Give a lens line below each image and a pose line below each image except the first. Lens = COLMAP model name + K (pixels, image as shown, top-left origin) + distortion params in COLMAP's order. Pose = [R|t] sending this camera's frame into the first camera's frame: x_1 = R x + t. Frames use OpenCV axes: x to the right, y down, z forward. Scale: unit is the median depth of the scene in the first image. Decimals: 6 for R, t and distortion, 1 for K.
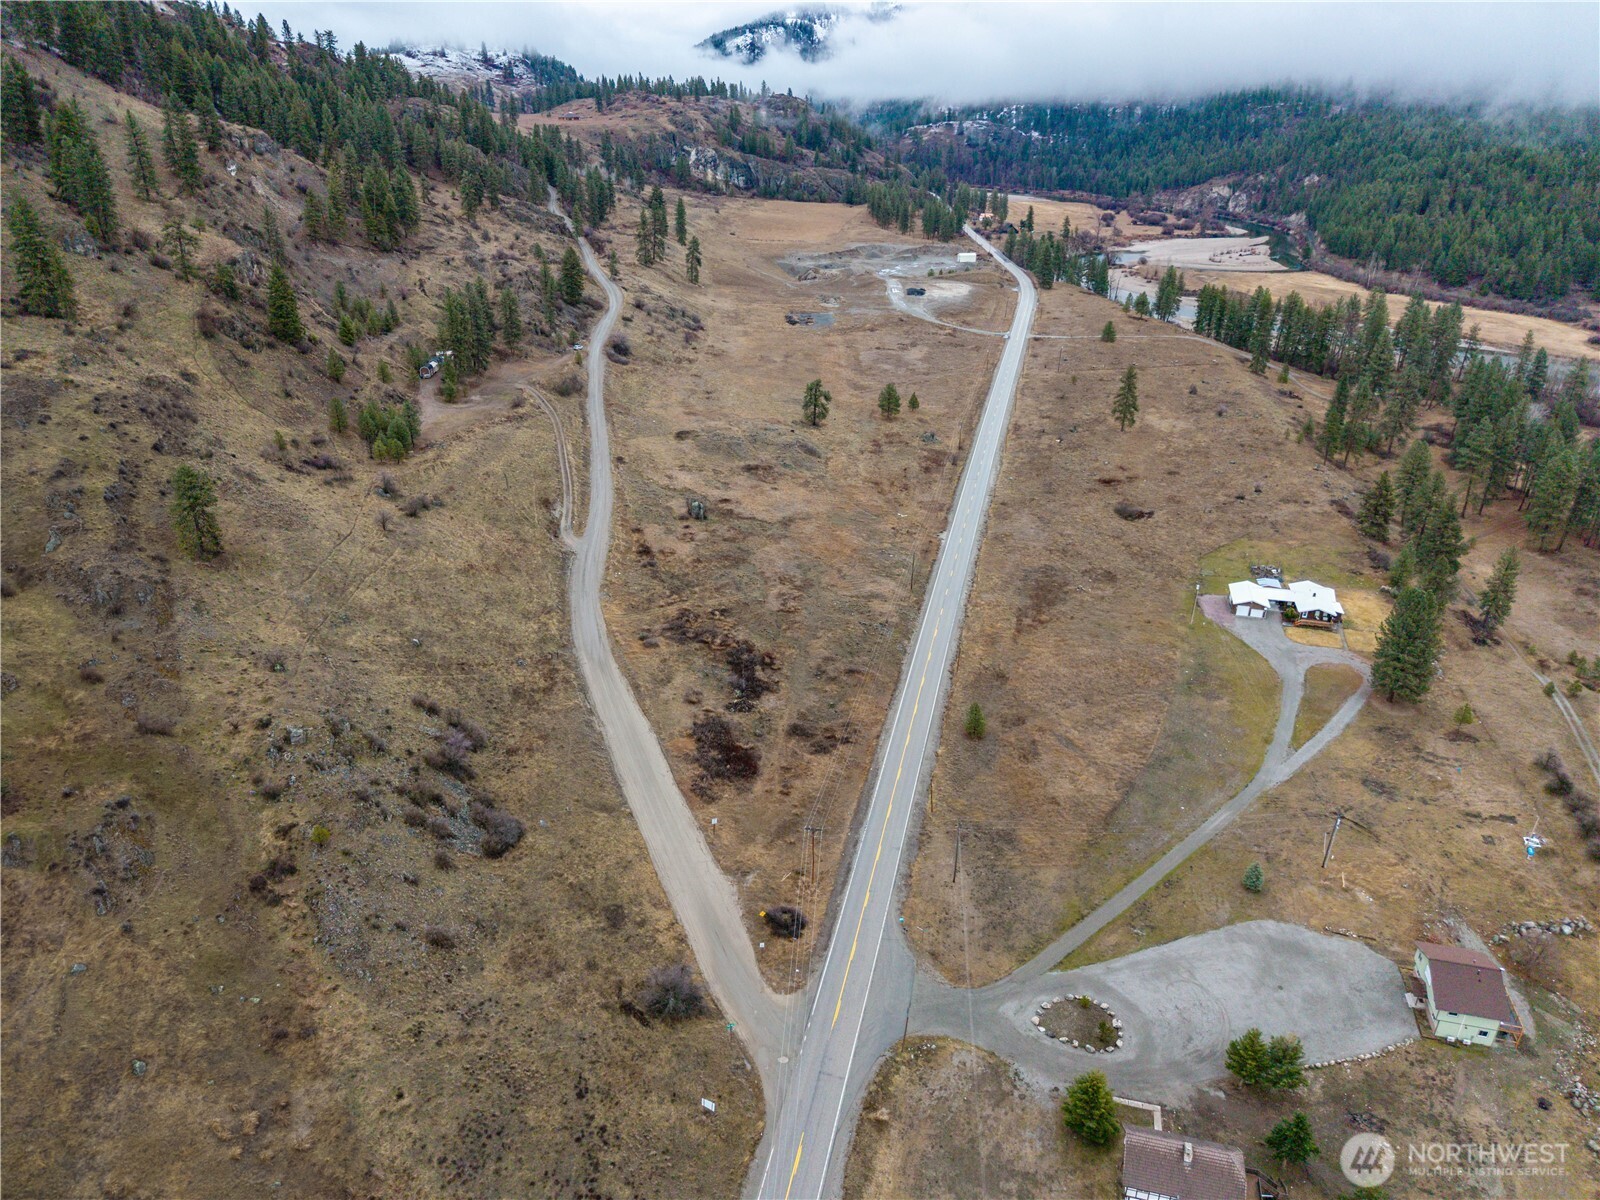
lens RADIAL K [[1069.4, 0, 800.1], [0, 1069.4, 606.1], [0, 0, 1]] dist [0.019973, -0.018122]
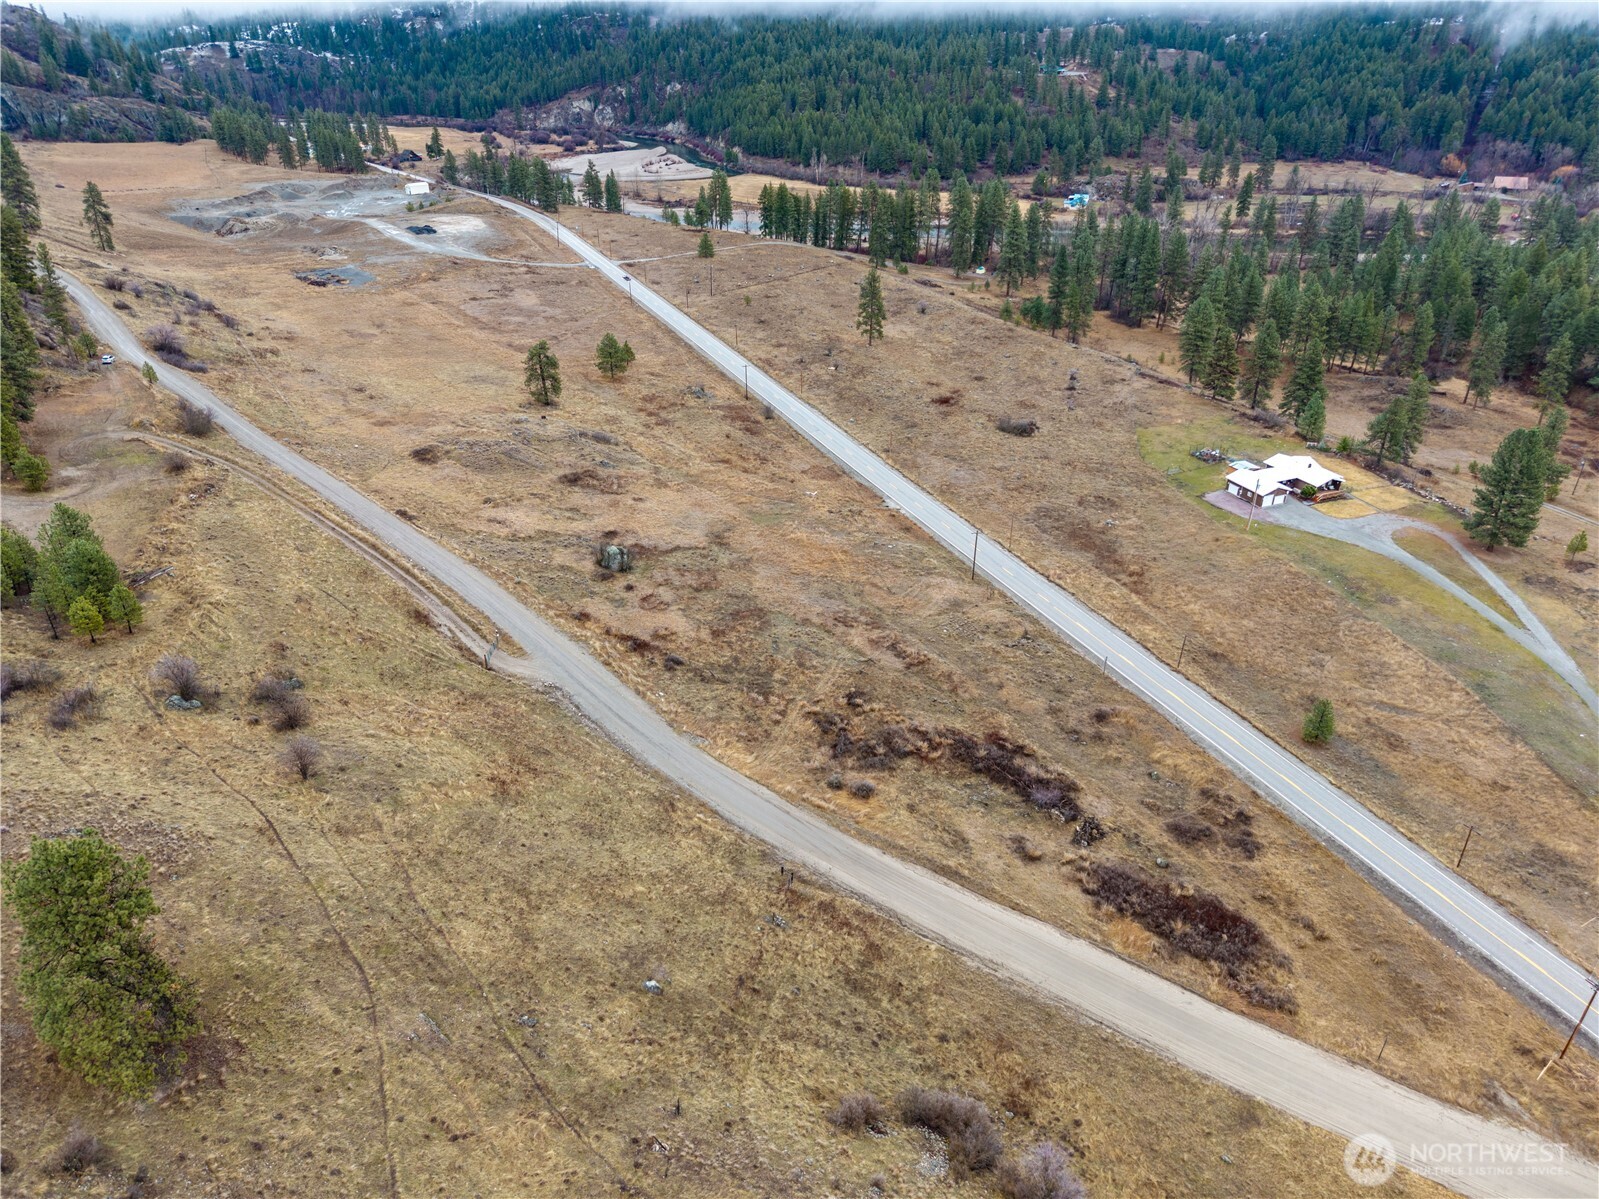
lens RADIAL K [[1068.7, 0, 799.6], [0, 1068.7, 605.6], [0, 0, 1]] dist [0.019973, -0.018122]
pose [[0.800021, -0.293183, 0.523460, -0.360177], [0.266168, 0.955352, 0.128286, -0.118838], [-0.537699, 0.036697, 0.842338, 0.410963]]
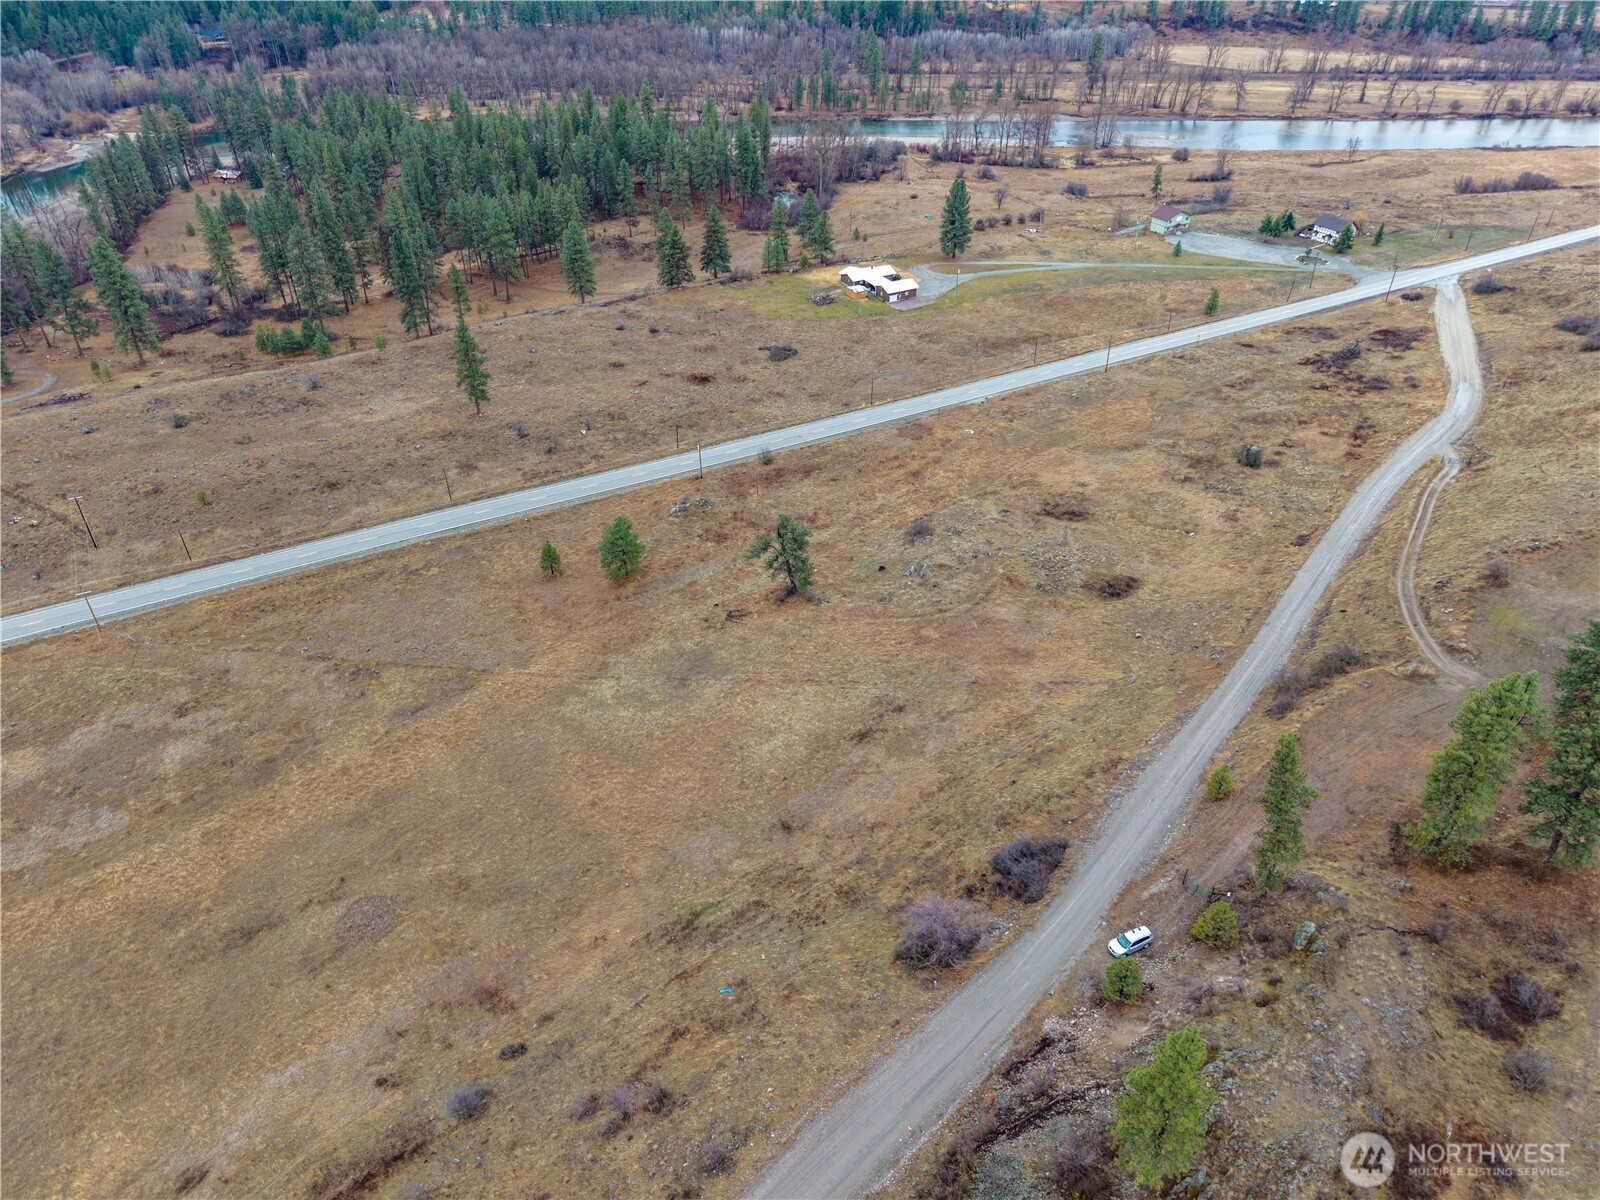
lens RADIAL K [[1069.4, 0, 800.1], [0, 1069.4, 606.1], [0, 0, 1]] dist [0.019973, -0.018122]
pose [[-0.678287, -0.428439, 0.596965, -0.389630], [0.319849, 0.559263, 0.764802, -0.735656], [-0.661531, 0.709693, -0.242305, 1.508079]]
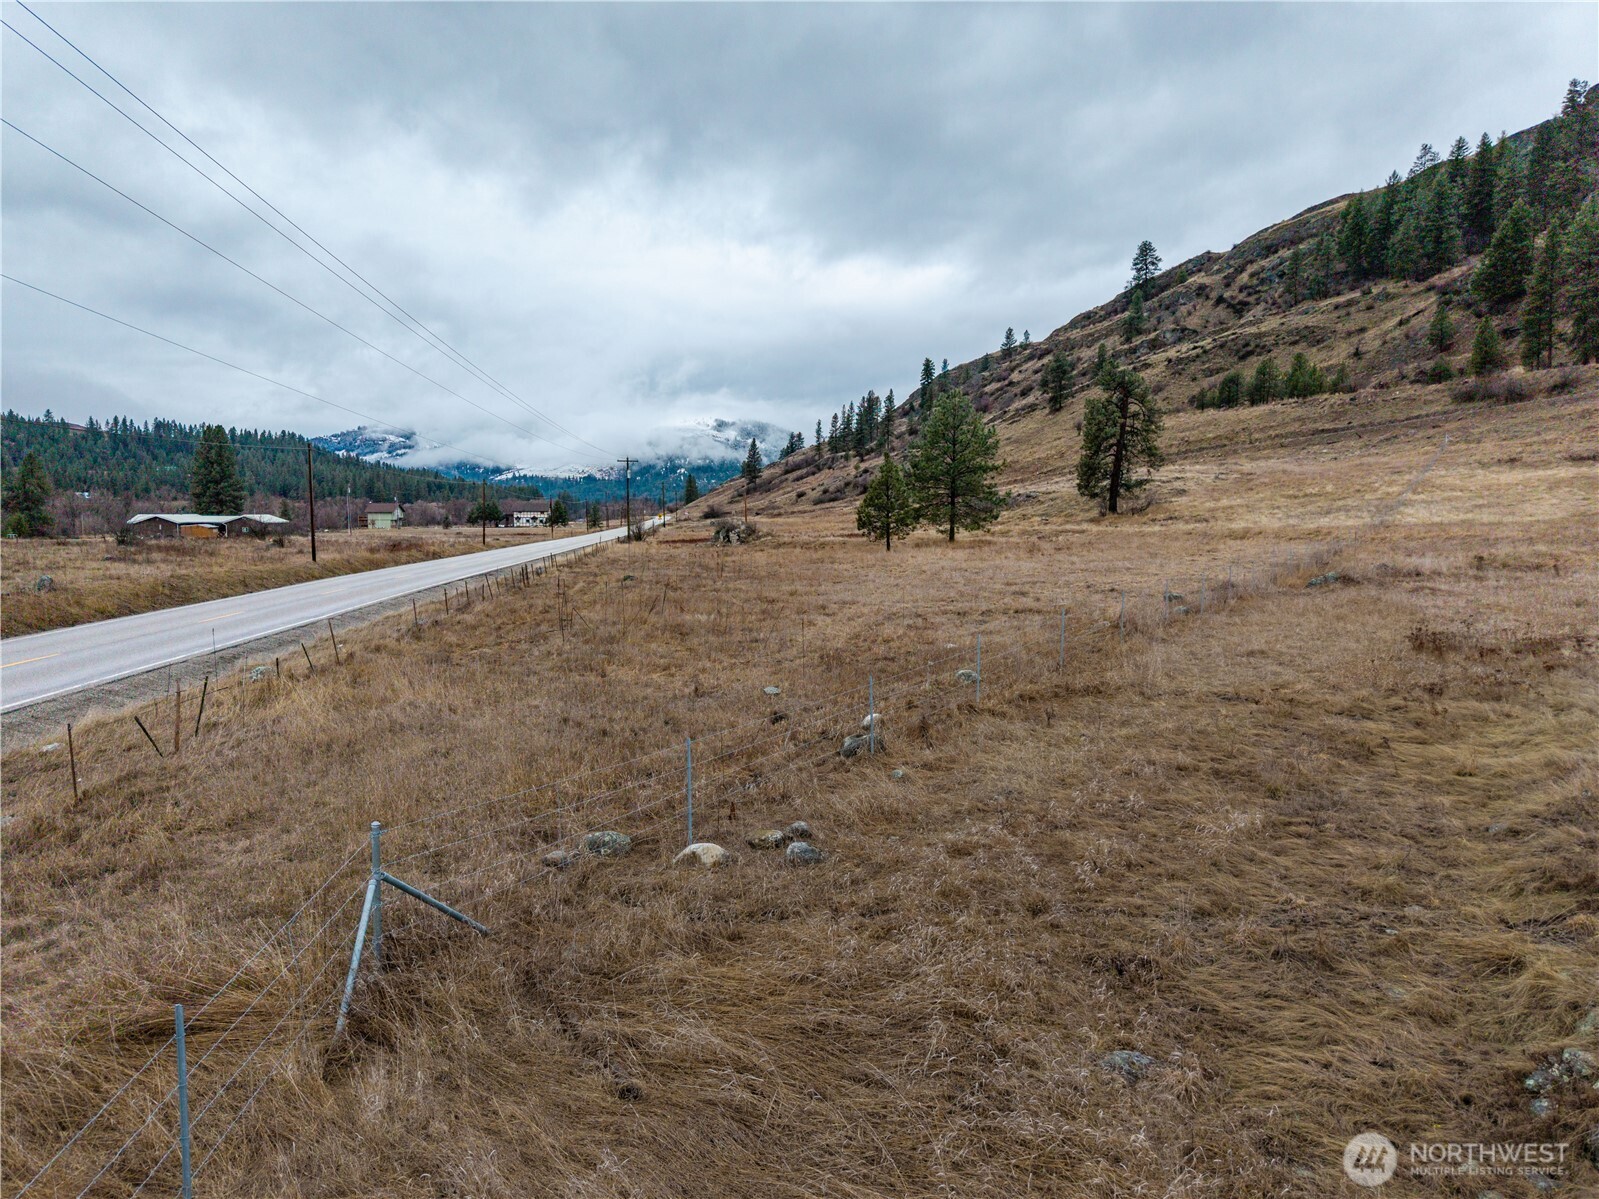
lens RADIAL K [[1068.7, 0, 799.6], [0, 1068.7, 605.6], [0, 0, 1]] dist [0.019973, -0.018122]
pose [[-0.946556, 0.024054, -0.321642, 0.263685], [-0.145219, 0.858640, 0.491577, -0.380106], [0.287999, 0.512014, -0.809258, 1.653977]]
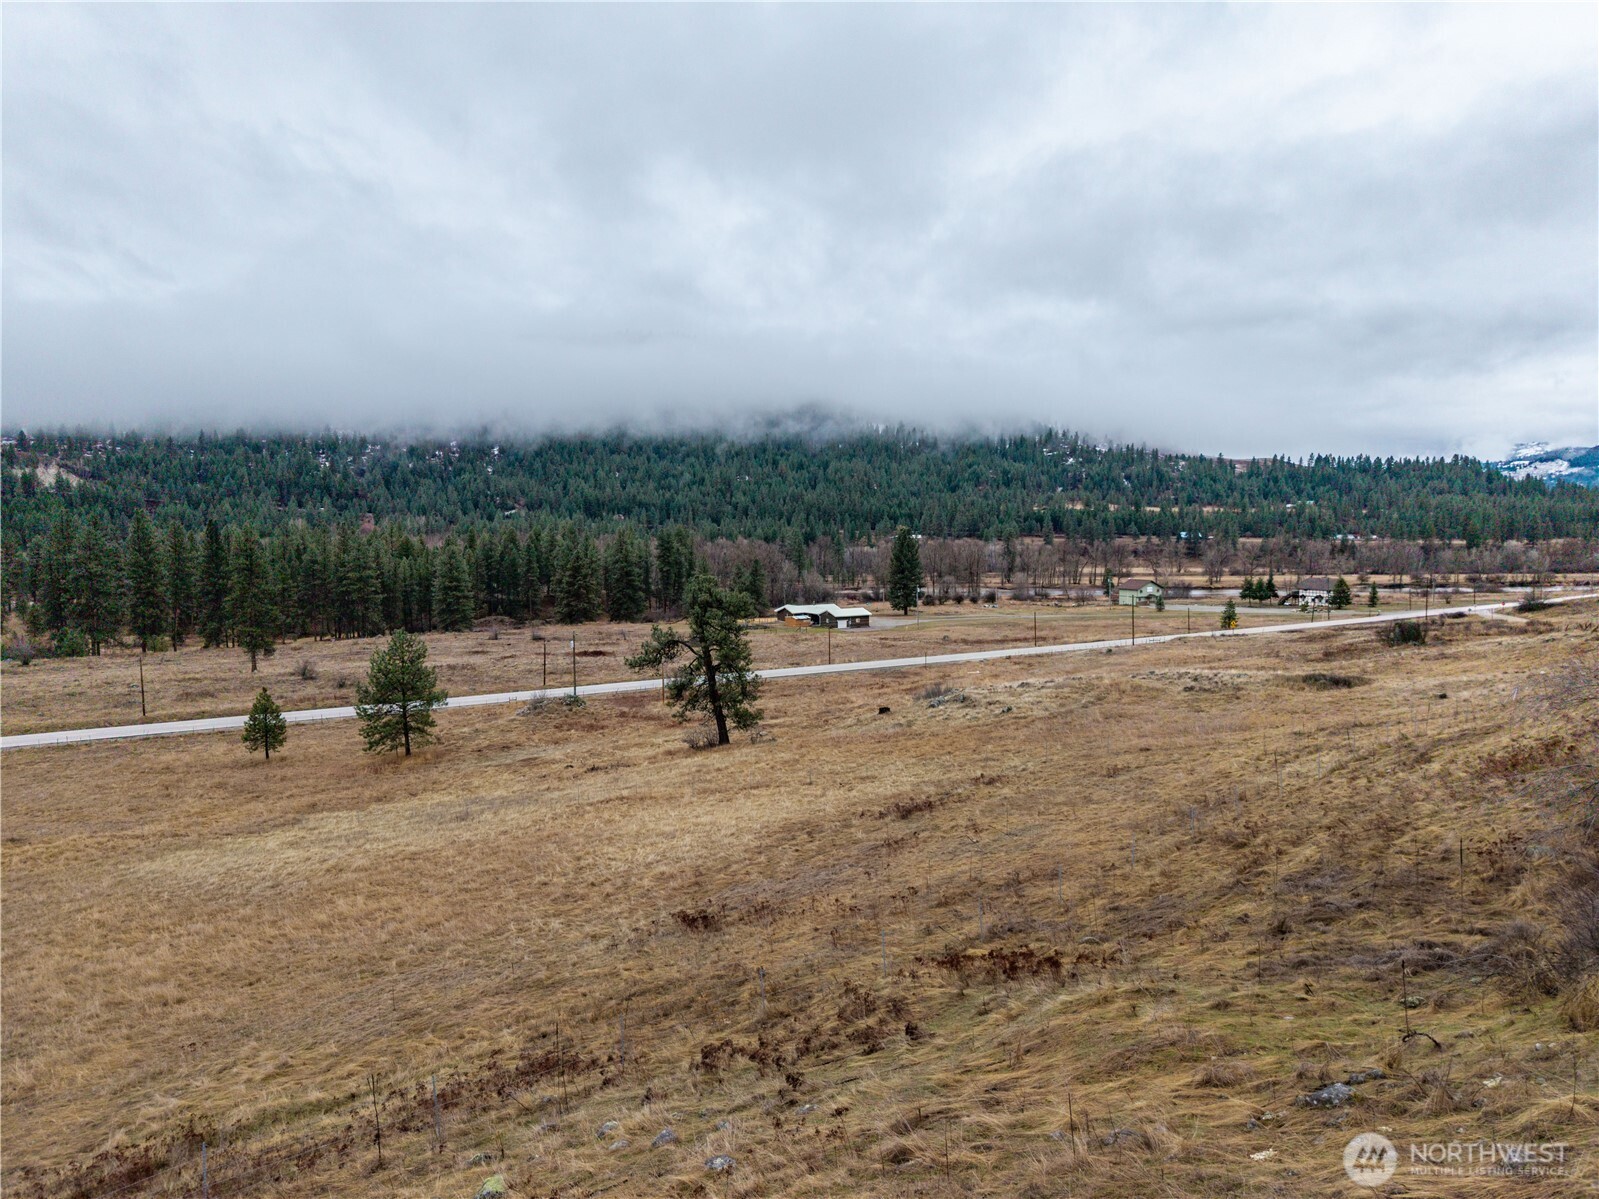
lens RADIAL K [[1069.8, 0, 797.5], [0, 1069.8, 601.0], [0, 0, 1]] dist [0.033967, -0.033632]
pose [[-0.727126, -0.051703, 0.684555, -0.240617], [0.300150, 0.872860, 0.384740, -0.398217], [-0.617413, 0.485224, -0.619161, 1.522616]]
